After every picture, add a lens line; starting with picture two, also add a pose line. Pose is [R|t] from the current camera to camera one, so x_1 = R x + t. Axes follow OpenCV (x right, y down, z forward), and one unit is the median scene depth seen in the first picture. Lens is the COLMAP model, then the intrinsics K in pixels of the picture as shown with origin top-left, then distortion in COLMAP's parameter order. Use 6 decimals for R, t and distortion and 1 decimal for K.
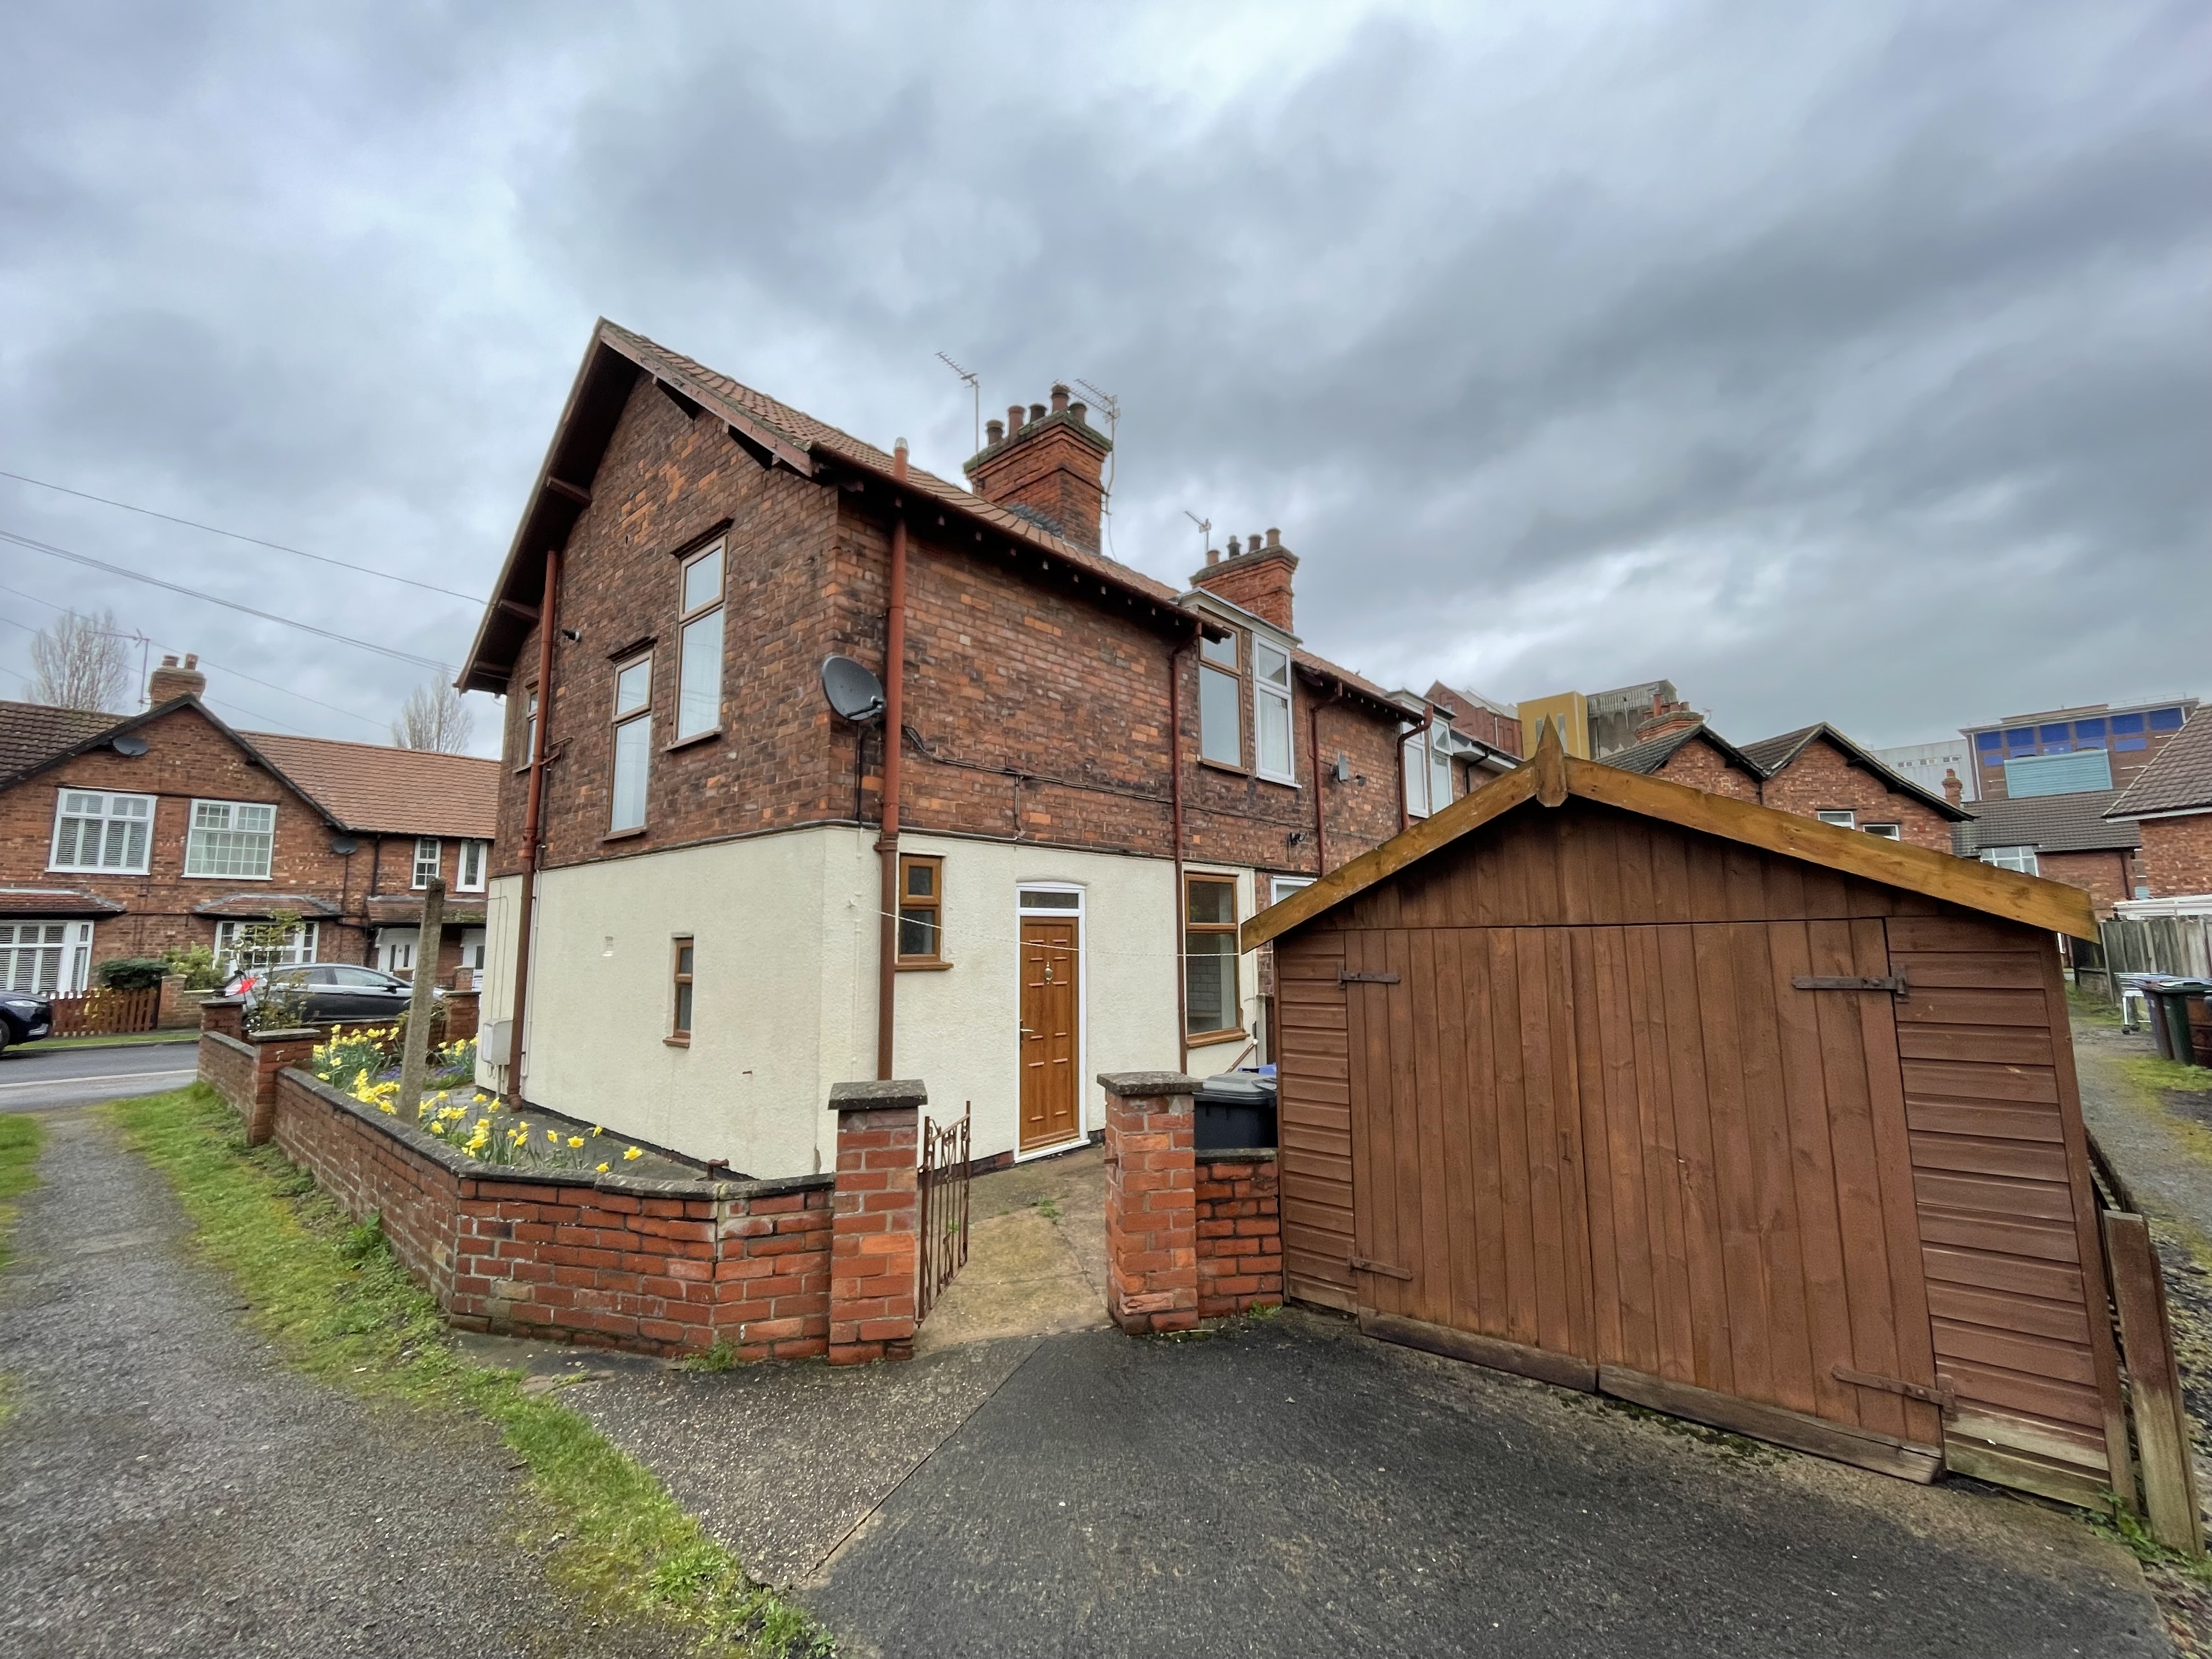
lens RADIAL K [[908.5, 0, 1106.0], [0, 908.5, 829.5], [0, 0, 1]] dist [0.000161, -0.000327]
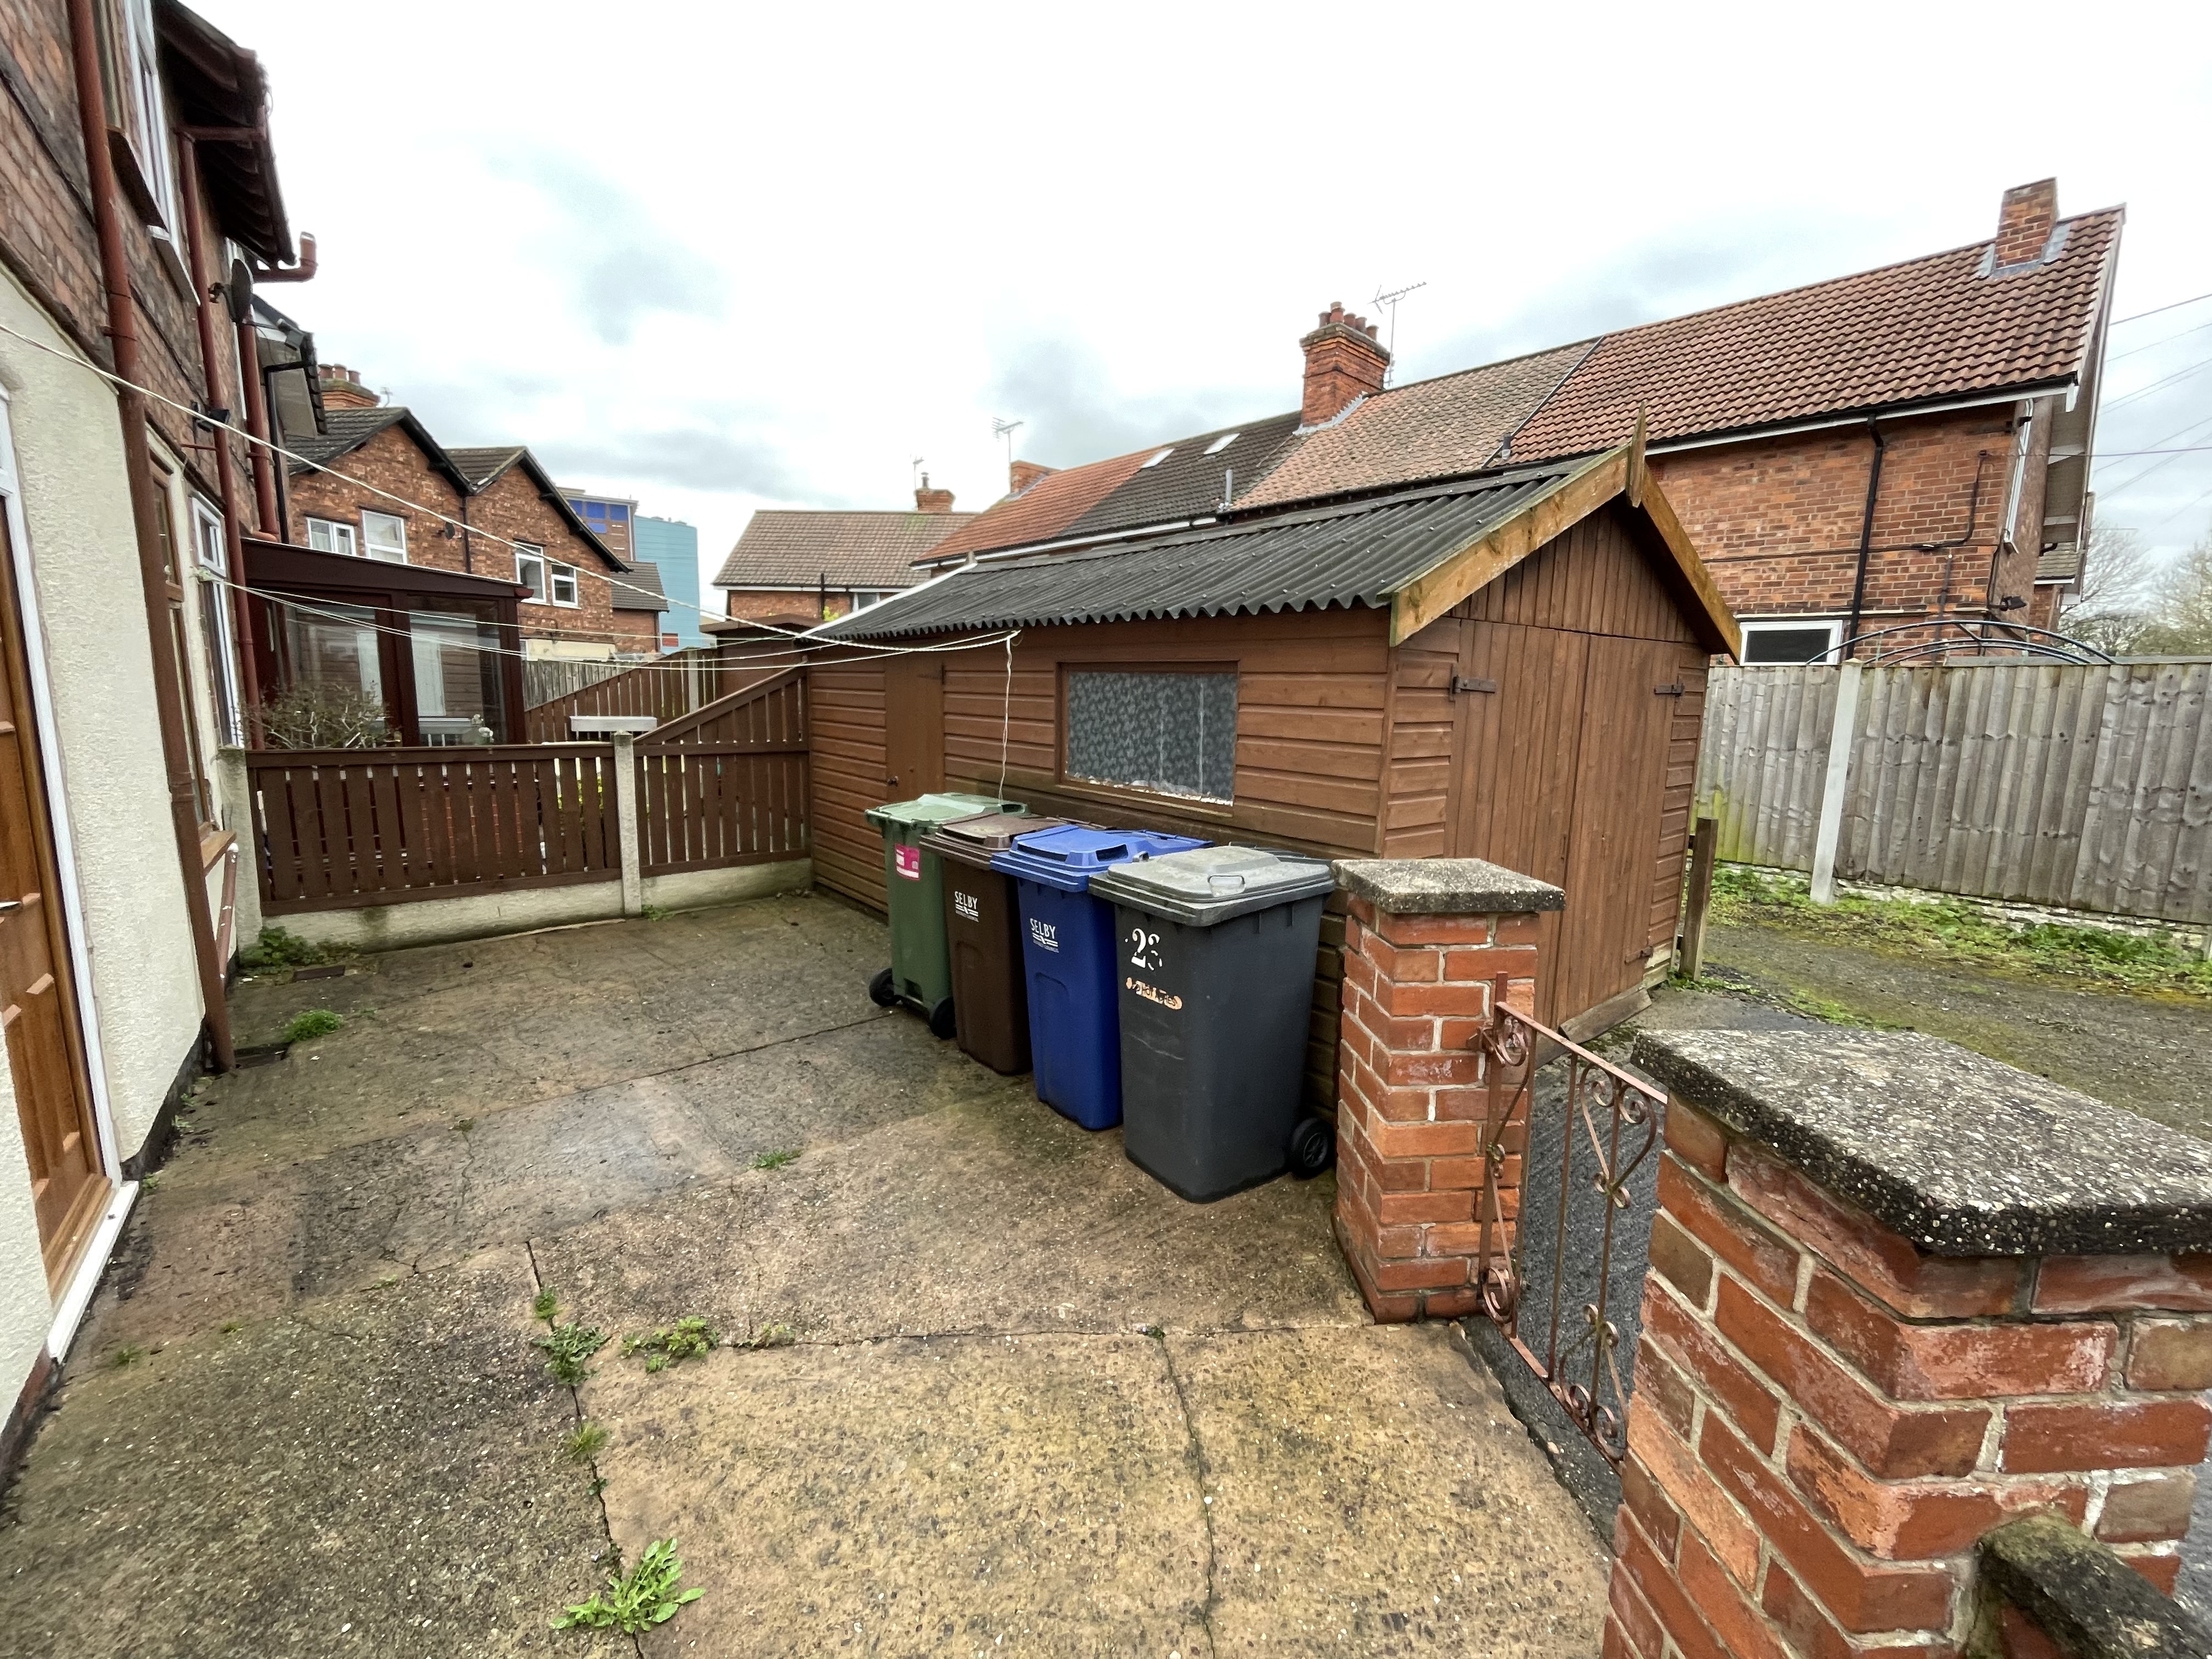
lens RADIAL K [[908.5, 0, 1106.0], [0, 908.5, 829.5], [0, 0, 1]] dist [0.000161, -0.000327]
pose [[0.174707, -0.137852, 0.974923, -0.086552], [-0.139669, 0.976669, 0.163128, 0.033954], [-0.974664, -0.164666, 0.151377, 0.197825]]
